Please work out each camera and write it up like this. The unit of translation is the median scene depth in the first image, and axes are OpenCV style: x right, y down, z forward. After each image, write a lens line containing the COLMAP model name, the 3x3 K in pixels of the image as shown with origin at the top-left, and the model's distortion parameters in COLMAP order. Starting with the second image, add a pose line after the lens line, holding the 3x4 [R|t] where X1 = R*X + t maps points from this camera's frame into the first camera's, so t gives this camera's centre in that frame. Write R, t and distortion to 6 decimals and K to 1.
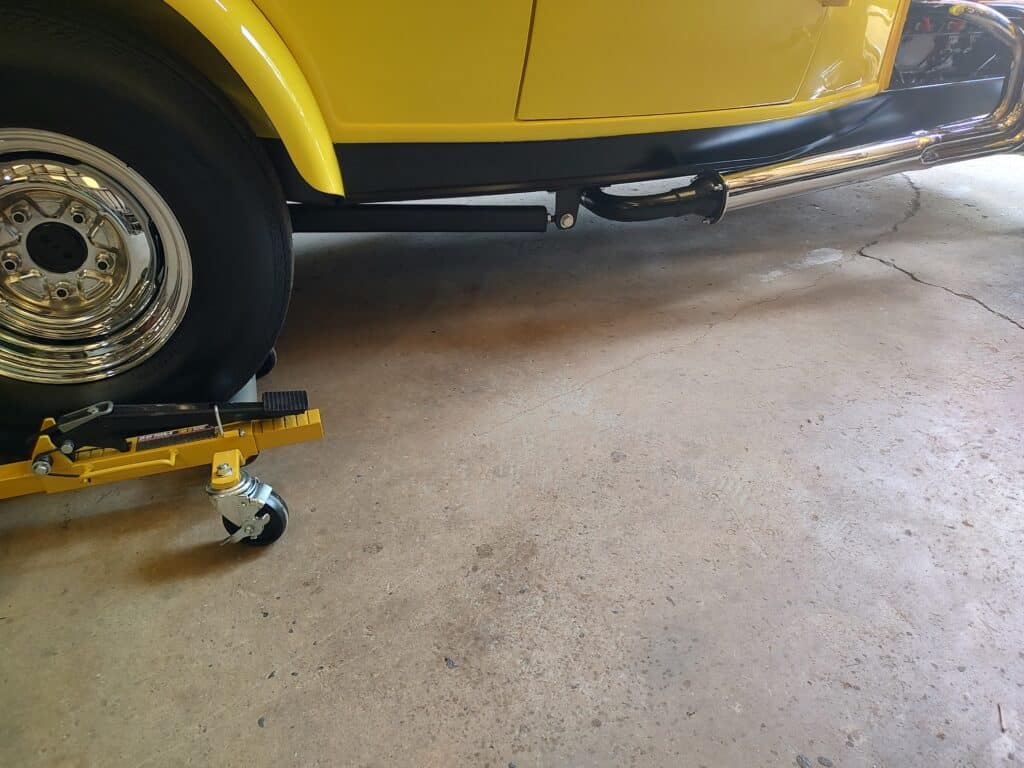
lens RADIAL K [[743.6, 0, 512.1], [0, 743.6, 381.5], [0, 0, 1]] dist [0.008993, -0.005641]
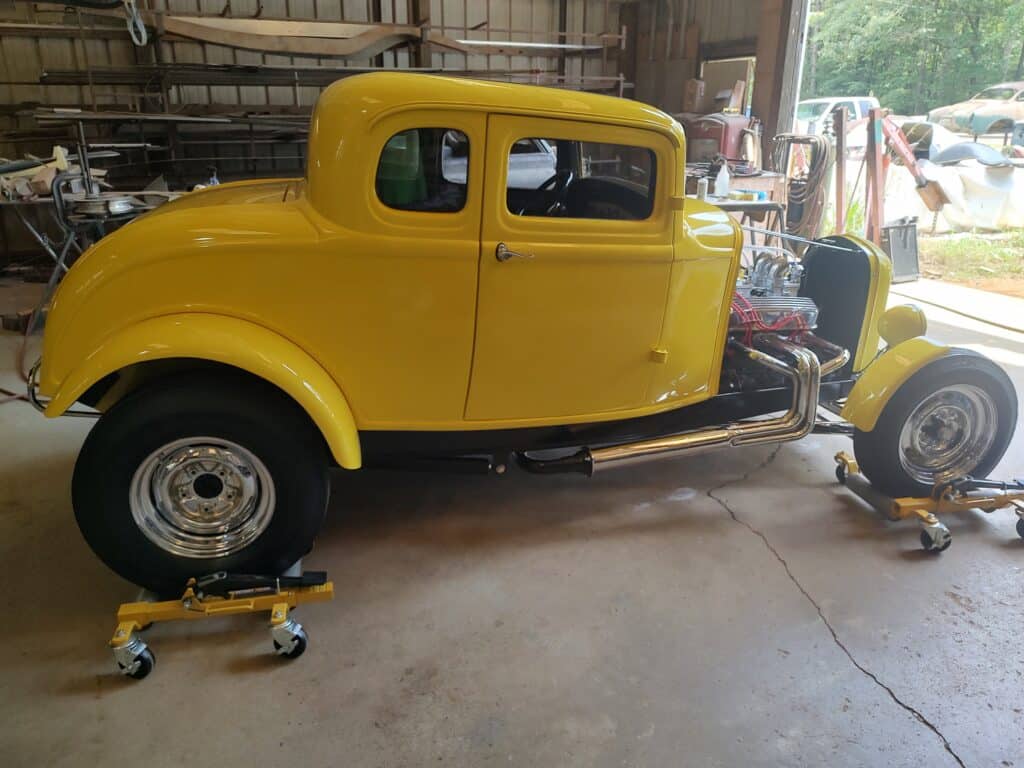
lens RADIAL K [[743.6, 0, 512.1], [0, 743.6, 381.5], [0, 0, 1]] dist [0.008993, -0.005641]
pose [[0.995530, 0.057882, -0.074625, 0.297509], [-0.071407, 0.978463, -0.193679, -0.128649], [0.061807, 0.198142, 0.978223, -0.886560]]
